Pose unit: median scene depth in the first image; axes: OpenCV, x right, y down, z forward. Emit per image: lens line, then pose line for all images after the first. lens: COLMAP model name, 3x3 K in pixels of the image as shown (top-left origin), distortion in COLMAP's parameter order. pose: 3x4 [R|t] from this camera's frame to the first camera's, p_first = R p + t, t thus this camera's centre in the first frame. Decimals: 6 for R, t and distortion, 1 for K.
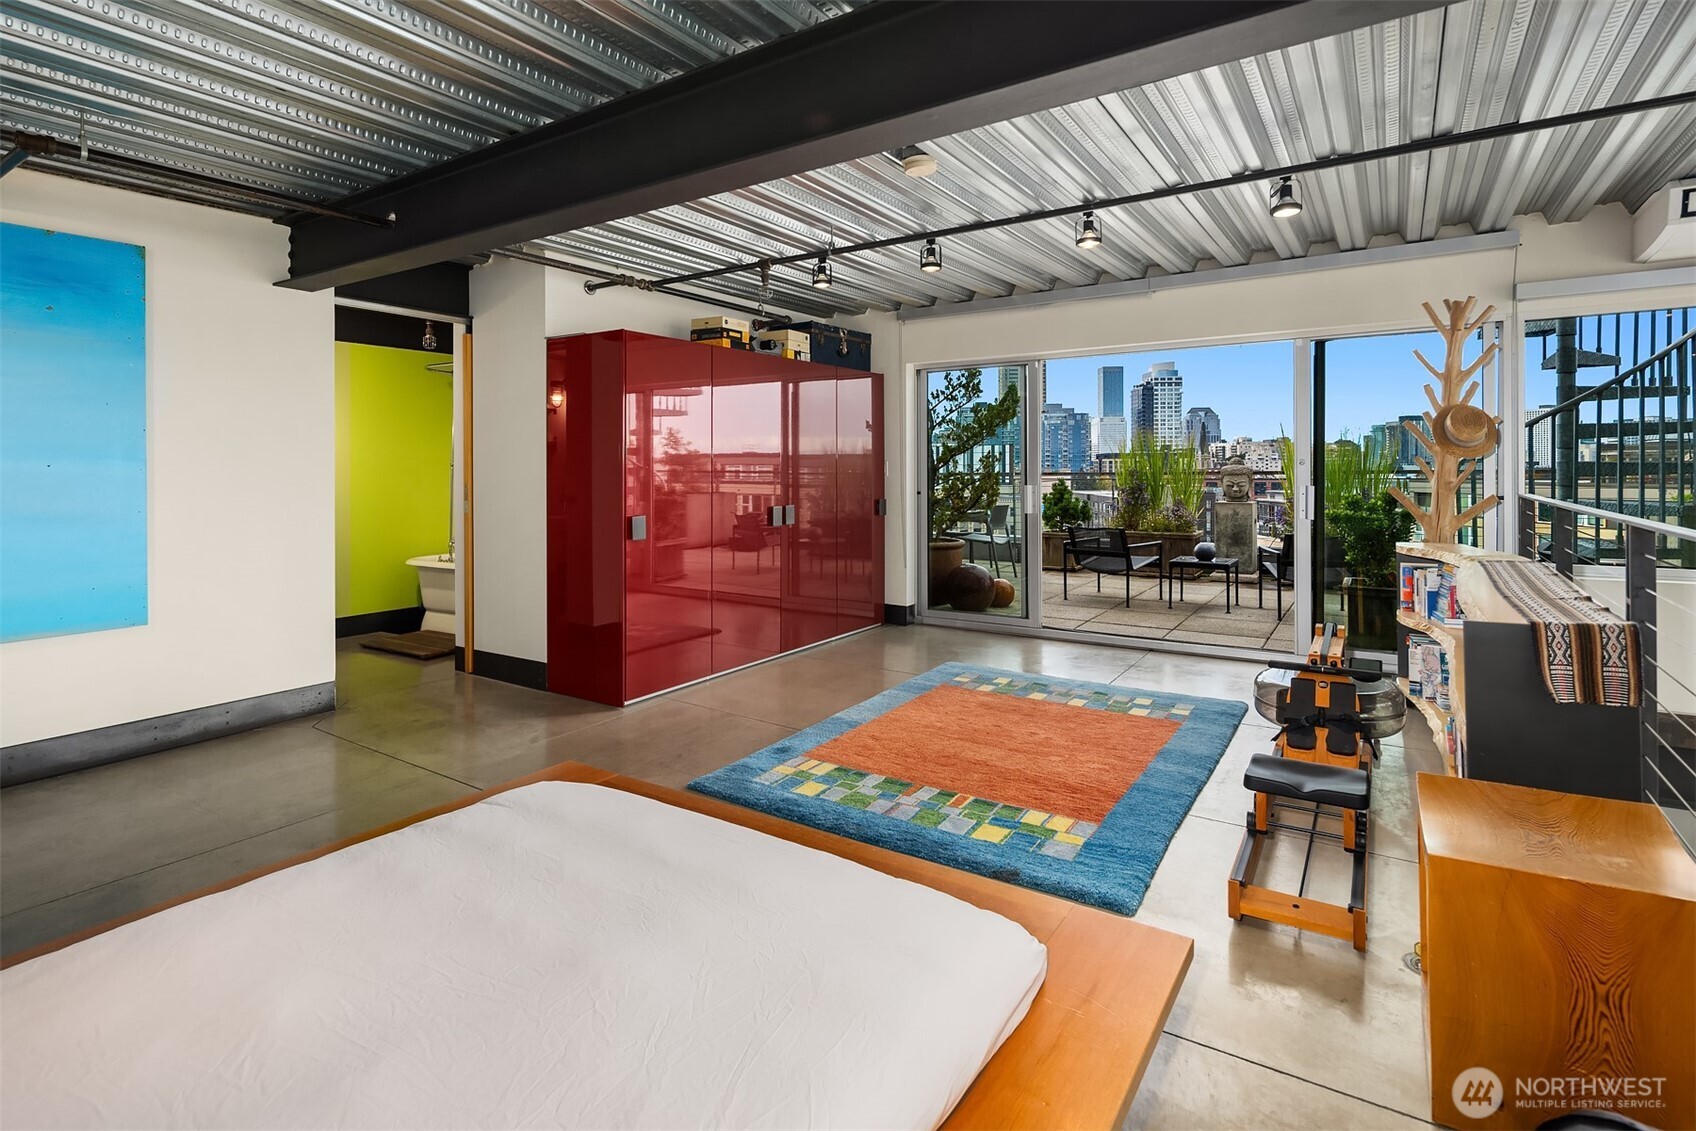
lens RADIAL K [[827.7, 0, 820.7], [0, 827.7, 471.5], [0, 0, 1]] dist [0.004361, -0.004386]
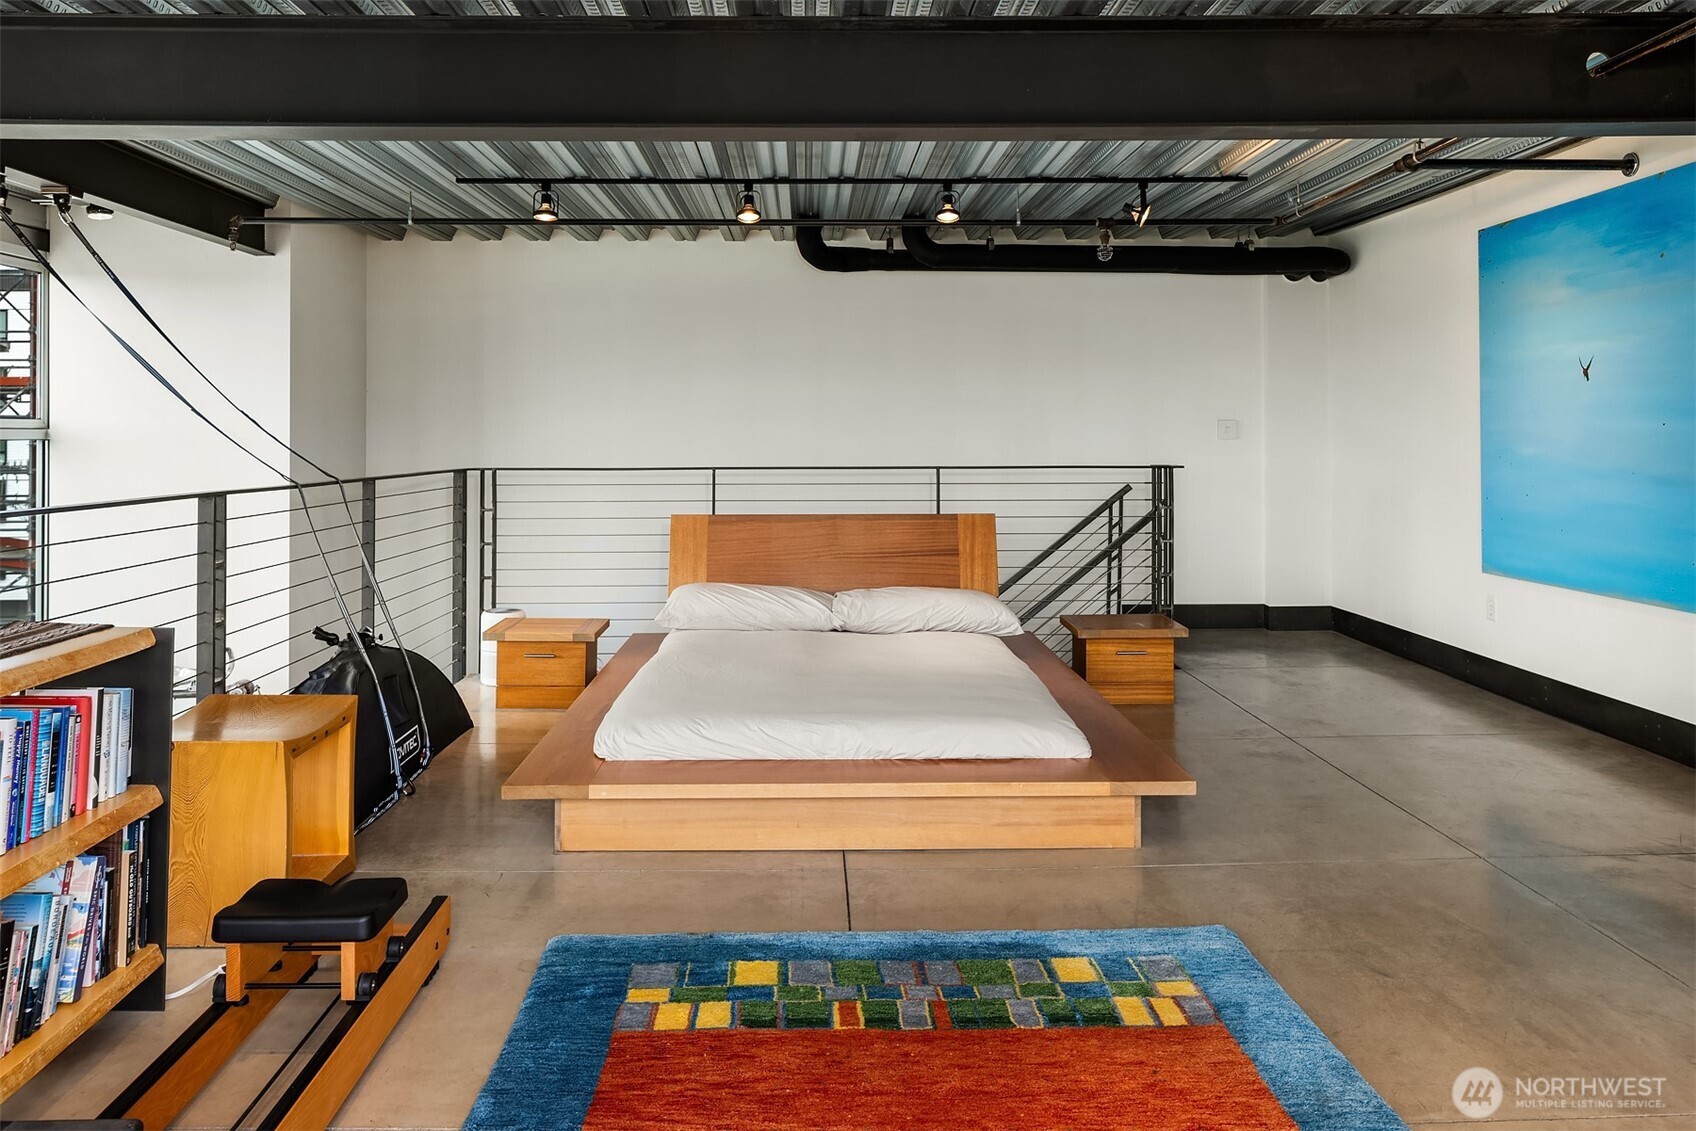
lens RADIAL K [[1170.4, 0, 818.2], [0, 1170.4, 424.5], [0, 0, 1]] dist [0.003360, -0.011213]
pose [[-0.814832, 0.003966, -0.579683, 0.620113], [0.008401, 0.999952, -0.004968, -0.008421], [0.579636, -0.008918, -0.814827, 1.565395]]
